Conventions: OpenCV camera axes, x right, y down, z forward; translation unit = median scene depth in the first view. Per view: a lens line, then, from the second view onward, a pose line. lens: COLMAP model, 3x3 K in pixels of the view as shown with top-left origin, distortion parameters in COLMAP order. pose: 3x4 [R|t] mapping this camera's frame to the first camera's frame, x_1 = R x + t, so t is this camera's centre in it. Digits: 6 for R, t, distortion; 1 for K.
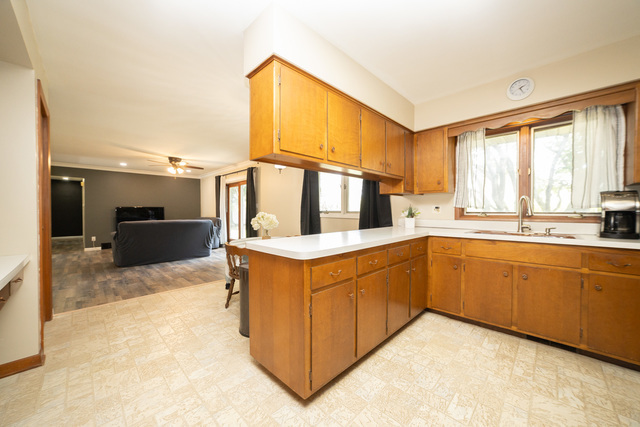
lens RADIAL K [[243.0, 0, 320.0], [0, 243.0, 213.5], [0, 0, 1]] dist [-0.002293, -0.000112]
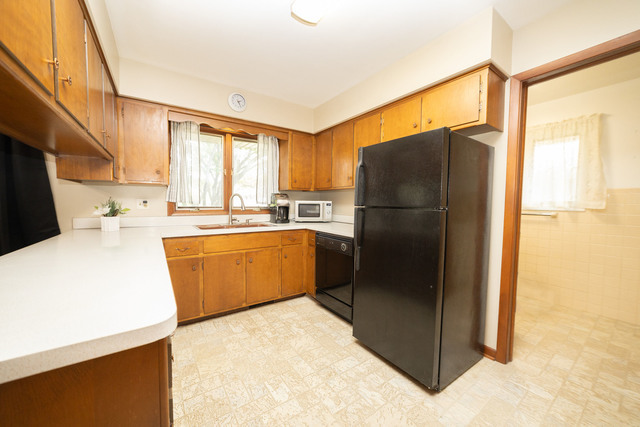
lens RADIAL K [[243.0, 0, 320.0], [0, 243.0, 213.5], [0, 0, 1]] dist [-0.002293, -0.000112]
pose [[0.191373, -0.048045, 0.980341, -0.274201], [-0.001734, 0.998783, 0.049287, -0.036986], [-0.981516, -0.011132, 0.191057, 0.387046]]
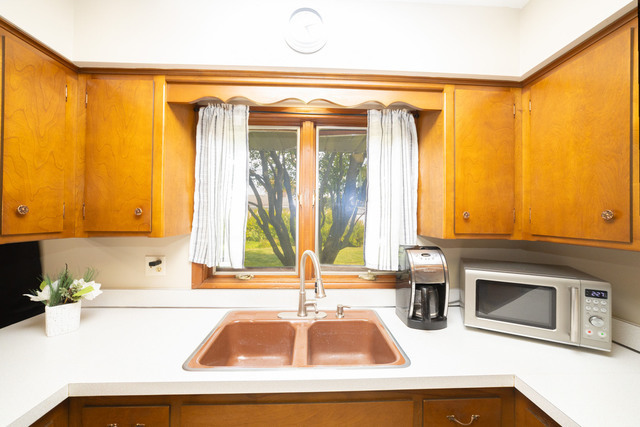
lens RADIAL K [[243.0, 0, 320.0], [0, 243.0, 213.5], [0, 0, 1]] dist [-0.002293, -0.000112]
pose [[0.684628, 0.015161, 0.728735, 0.515648], [-0.002211, 0.999822, -0.018724, -0.152073], [-0.728889, 0.011208, 0.684540, 0.675155]]
